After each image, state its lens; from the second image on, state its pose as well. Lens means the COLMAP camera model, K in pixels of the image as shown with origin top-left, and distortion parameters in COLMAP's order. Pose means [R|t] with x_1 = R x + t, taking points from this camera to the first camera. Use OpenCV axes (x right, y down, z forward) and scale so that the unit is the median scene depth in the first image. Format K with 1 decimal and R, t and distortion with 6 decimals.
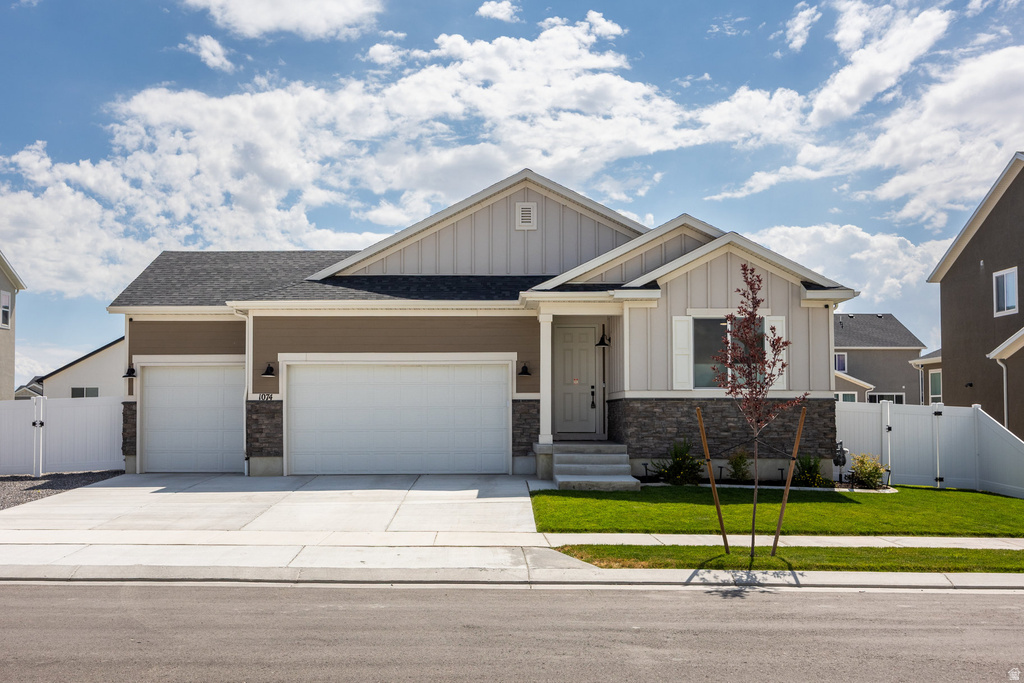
lens RADIAL K [[924.3, 0, 512.0], [0, 924.3, 341.5], [0, 0, 1]] dist [0.019482, 0.005638]
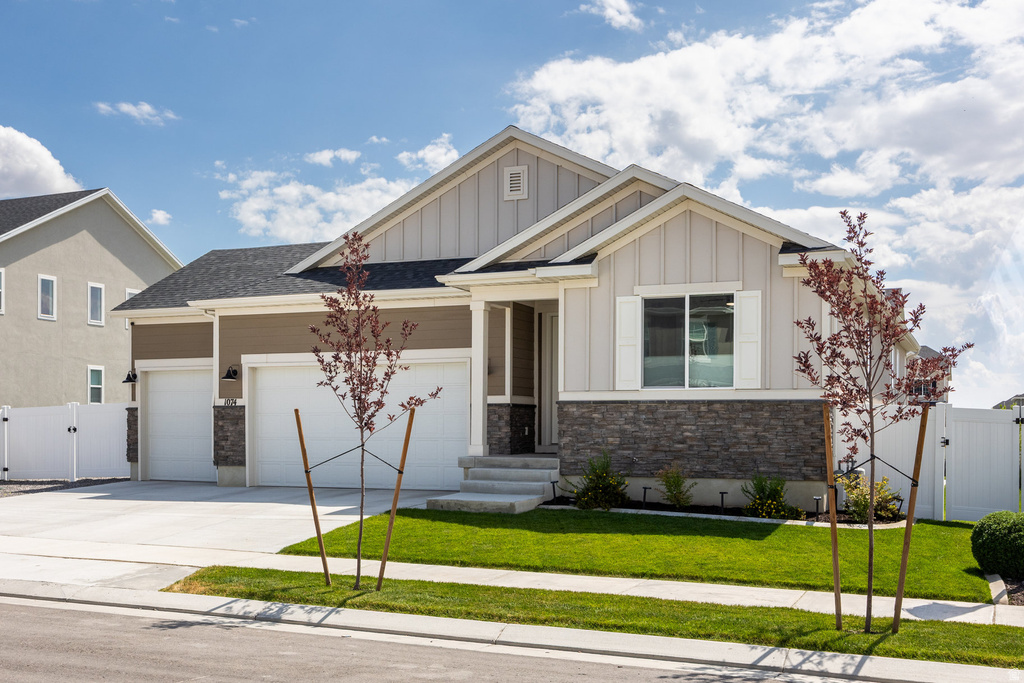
lens RADIAL K [[1118.5, 0, 511.4], [0, 1118.5, 371.0], [0, 0, 1]] dist [-0.008831, -0.002234]
pose [[0.916018, -0.016147, -0.400812, 0.447218], [0.026737, 0.999425, 0.020841, 0.012814], [0.400245, -0.029807, 0.915923, 0.082848]]
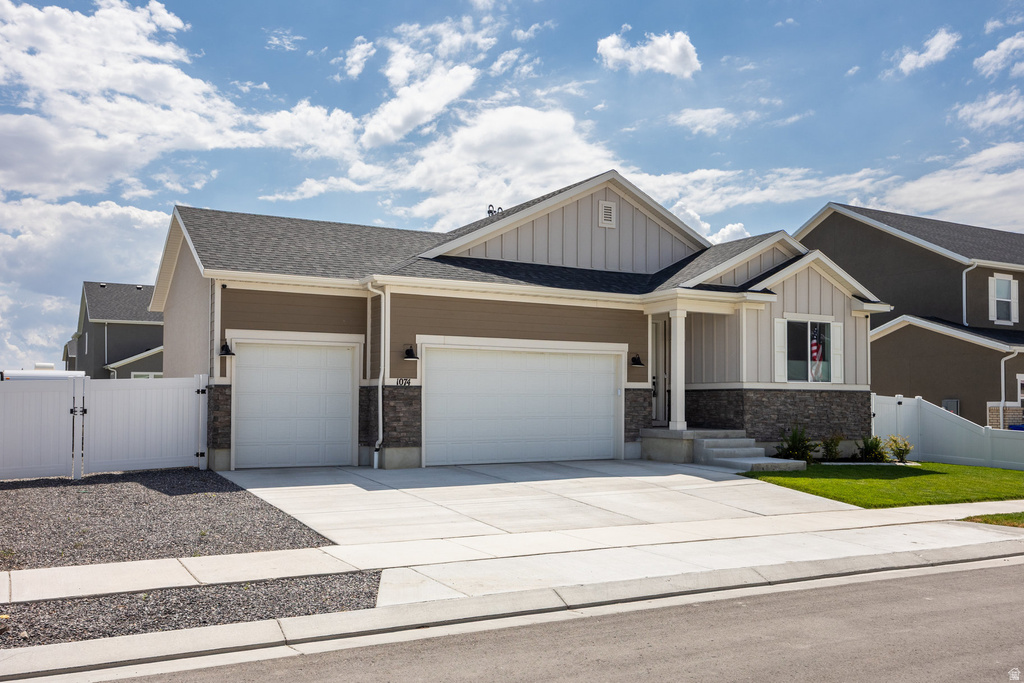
lens RADIAL K [[857.8, 0, 557.6], [0, 857.8, 342.4], [0, 0, 1]] dist [0.030851, -0.000506]
pose [[0.871408, 0.039071, 0.489000, -0.552543], [-0.044070, 0.999028, -0.001290, 0.015170], [-0.488575, -0.020426, 0.872283, 0.185986]]
